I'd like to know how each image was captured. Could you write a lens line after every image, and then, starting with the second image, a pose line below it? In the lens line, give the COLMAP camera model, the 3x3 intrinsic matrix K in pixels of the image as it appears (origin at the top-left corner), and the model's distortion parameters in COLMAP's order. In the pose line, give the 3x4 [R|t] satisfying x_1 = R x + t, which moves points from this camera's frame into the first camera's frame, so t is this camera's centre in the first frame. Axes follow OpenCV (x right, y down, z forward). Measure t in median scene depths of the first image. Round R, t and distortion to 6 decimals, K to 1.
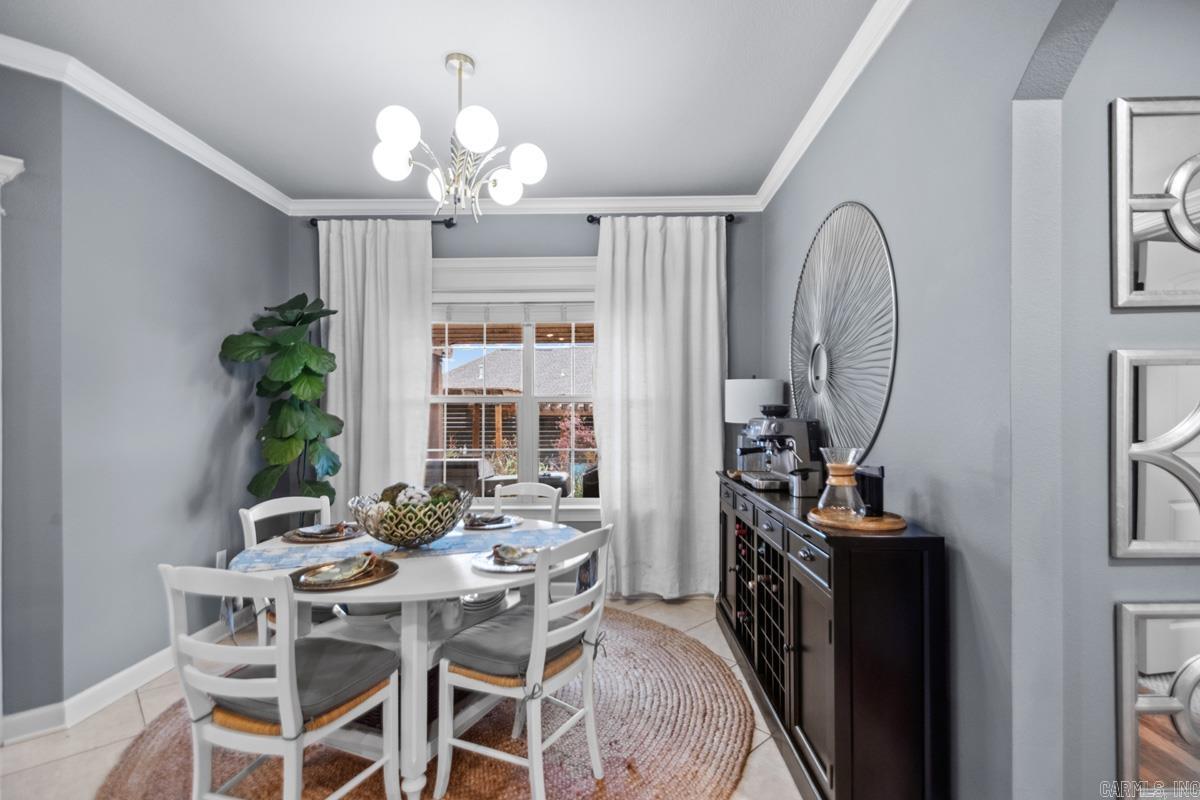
lens RADIAL K [[557.6, 0, 602.0], [0, 557.6, 419.5], [0, 0, 1]] dist [0.012178, -0.013689]
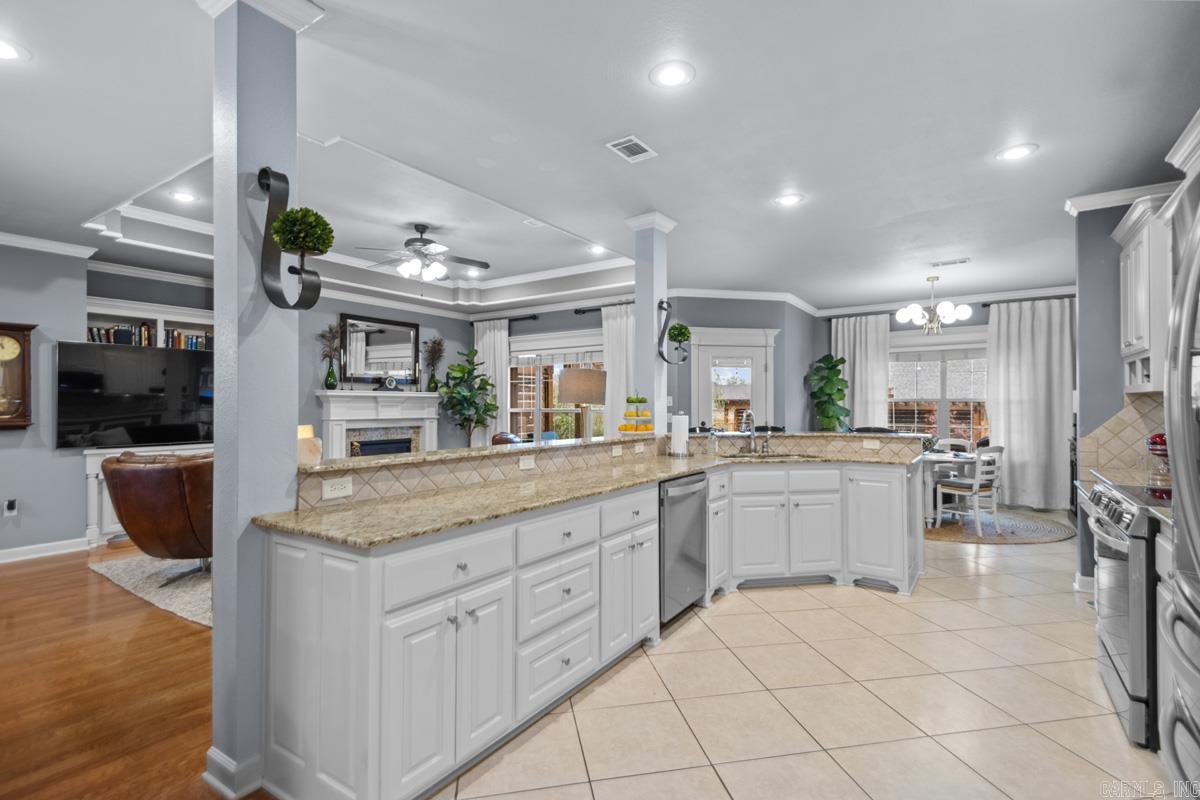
lens RADIAL K [[557.6, 0, 591.9], [0, 557.6, 406.2], [0, 0, 1]] dist [0.012178, -0.013689]
pose [[0.833585, -0.001229, -0.552390, -0.084046], [-0.007031, 0.999893, -0.012836, 0.018763], [0.552347, 0.014583, 0.833487, -1.338575]]
